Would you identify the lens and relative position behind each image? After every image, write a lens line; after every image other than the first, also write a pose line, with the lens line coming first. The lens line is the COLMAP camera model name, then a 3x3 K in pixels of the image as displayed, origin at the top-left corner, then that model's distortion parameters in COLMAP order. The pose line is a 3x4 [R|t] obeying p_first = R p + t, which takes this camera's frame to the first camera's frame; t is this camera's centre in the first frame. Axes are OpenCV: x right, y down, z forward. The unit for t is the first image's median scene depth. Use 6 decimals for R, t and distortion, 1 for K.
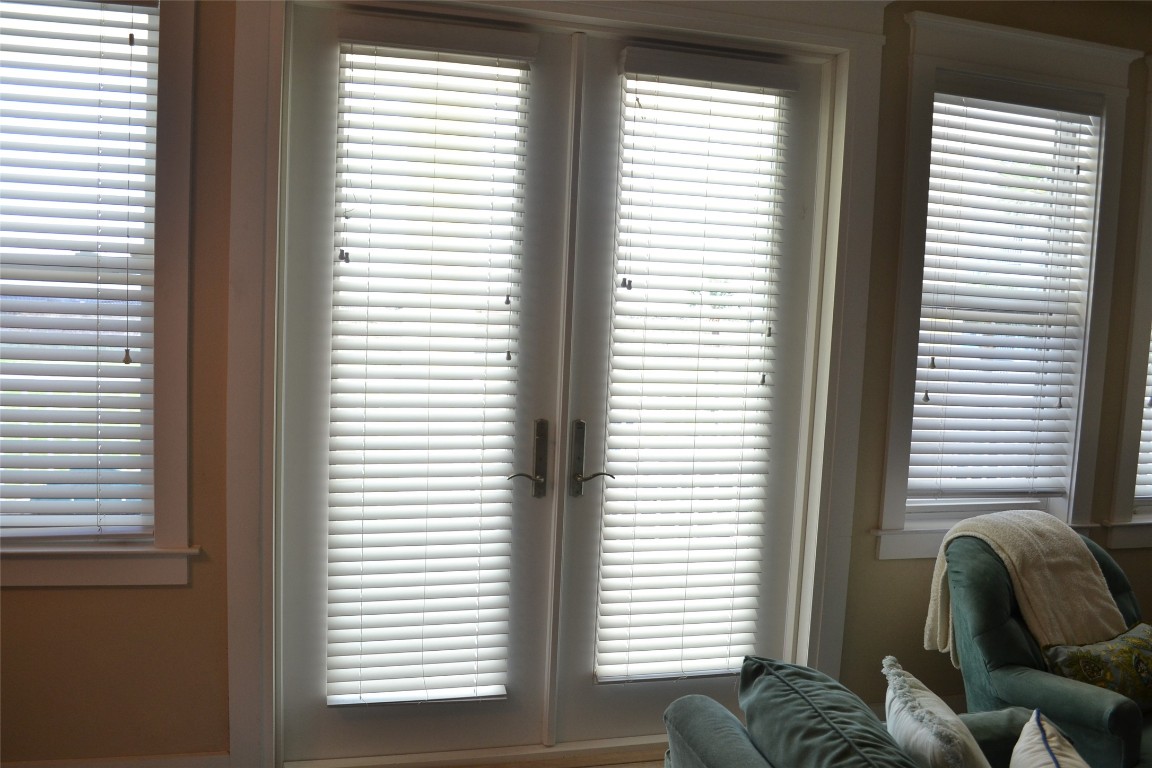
lens RADIAL K [[919.5, 0, 576.0], [0, 919.5, 382.5], [0, 0, 1]] dist [-0.090115, 0.015849]
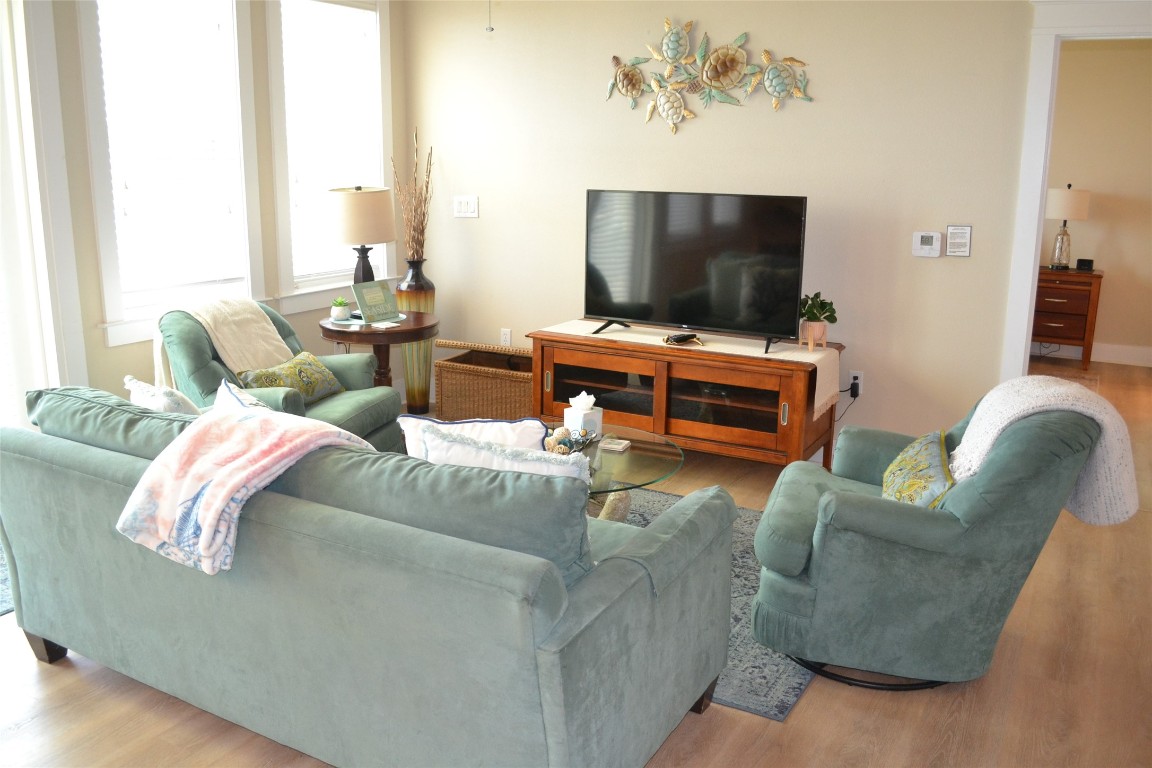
lens RADIAL K [[1012.1, 0, 574.4], [0, 1012.1, 384.0], [0, 0, 1]] dist [-0.042722, 0.004418]
pose [[0.704991, -0.195352, 0.681781, -0.197333], [0.093320, 0.978509, 0.183877, 0.058368], [-0.703050, -0.066007, 0.708070, -0.514813]]
